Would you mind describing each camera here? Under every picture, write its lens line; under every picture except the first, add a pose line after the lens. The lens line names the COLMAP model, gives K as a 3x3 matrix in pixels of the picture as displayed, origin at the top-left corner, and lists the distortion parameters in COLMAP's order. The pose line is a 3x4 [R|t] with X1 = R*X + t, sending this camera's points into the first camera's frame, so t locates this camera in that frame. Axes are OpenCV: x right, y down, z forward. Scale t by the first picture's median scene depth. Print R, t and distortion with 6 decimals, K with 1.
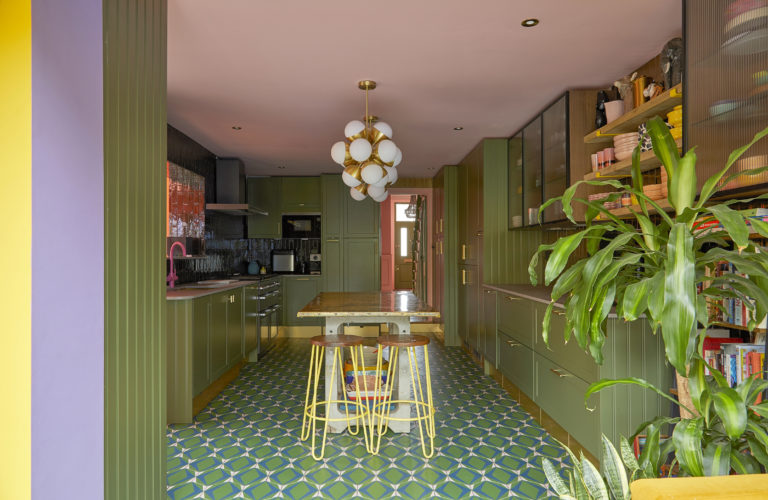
lens RADIAL K [[479.5, 0, 375.6], [0, 479.5, 246.8], [0, 0, 1]] dist [-0.000330, 0.002272]
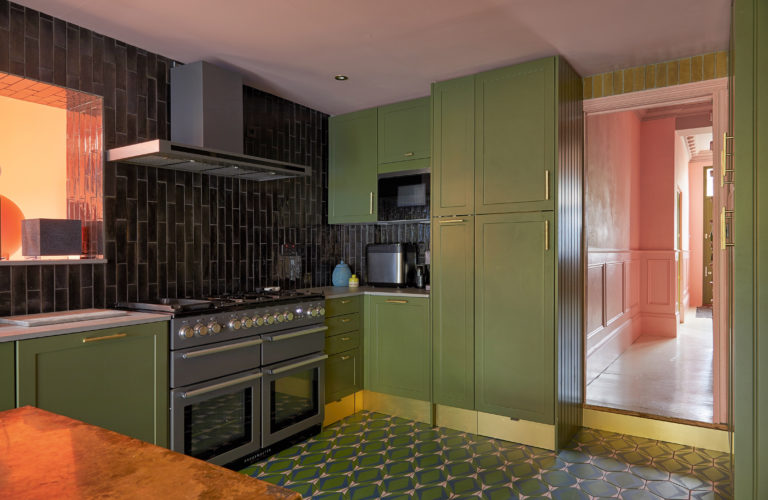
lens RADIAL K [[486.0, 0, 395.5], [0, 486.0, 250.0], [0, 0, 1]] dist [0.002317, 0.001260]
pose [[0.835808, -0.009061, -0.548947, 0.275233], [0.017119, 0.999808, 0.009562, 0.021792], [0.548755, -0.017389, 0.835802, 1.307468]]
